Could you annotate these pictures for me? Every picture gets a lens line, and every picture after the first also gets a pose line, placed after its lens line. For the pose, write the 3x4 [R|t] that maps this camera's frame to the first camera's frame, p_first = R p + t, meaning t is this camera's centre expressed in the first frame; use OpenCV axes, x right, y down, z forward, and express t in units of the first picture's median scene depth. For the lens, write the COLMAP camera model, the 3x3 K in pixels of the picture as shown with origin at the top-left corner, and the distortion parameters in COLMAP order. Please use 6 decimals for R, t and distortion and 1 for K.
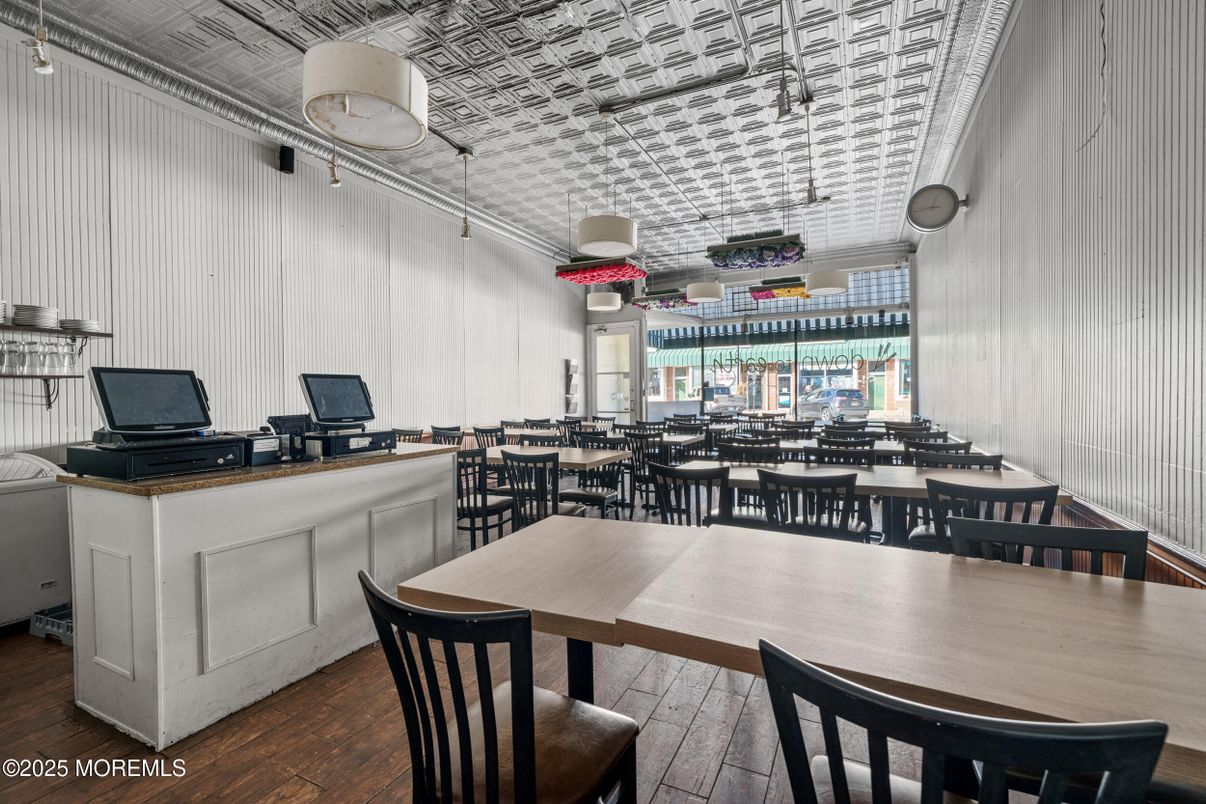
lens RADIAL K [[538.5, 0, 597.1], [0, 538.5, 401.2], [0, 0, 1]] dist [-0.005711, 0.001195]
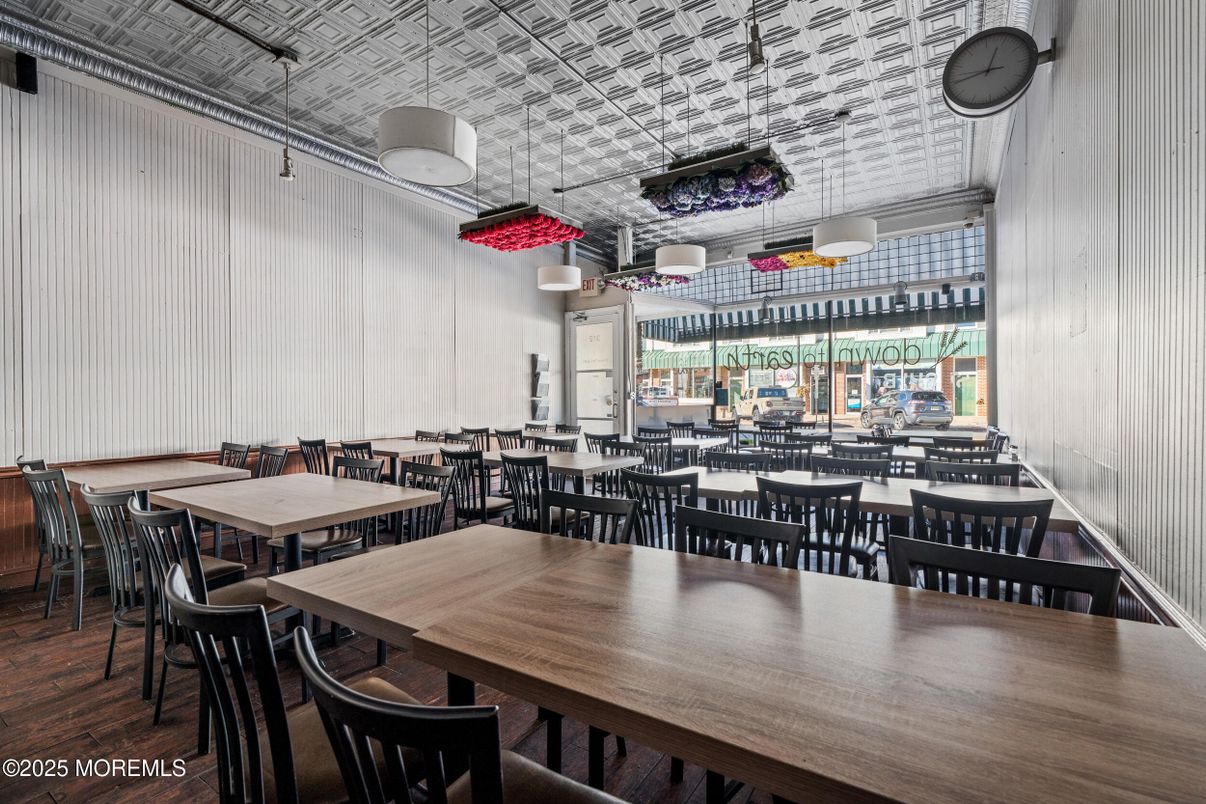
lens RADIAL K [[538.5, 0, 608.7], [0, 538.5, 400.7], [0, 0, 1]] dist [-0.005711, 0.001195]
pose [[0.992336, 0.003354, -0.123525, 0.157529], [-0.003907, 0.999983, -0.004235, -0.004337], [0.123509, 0.004685, 0.992332, 0.206133]]
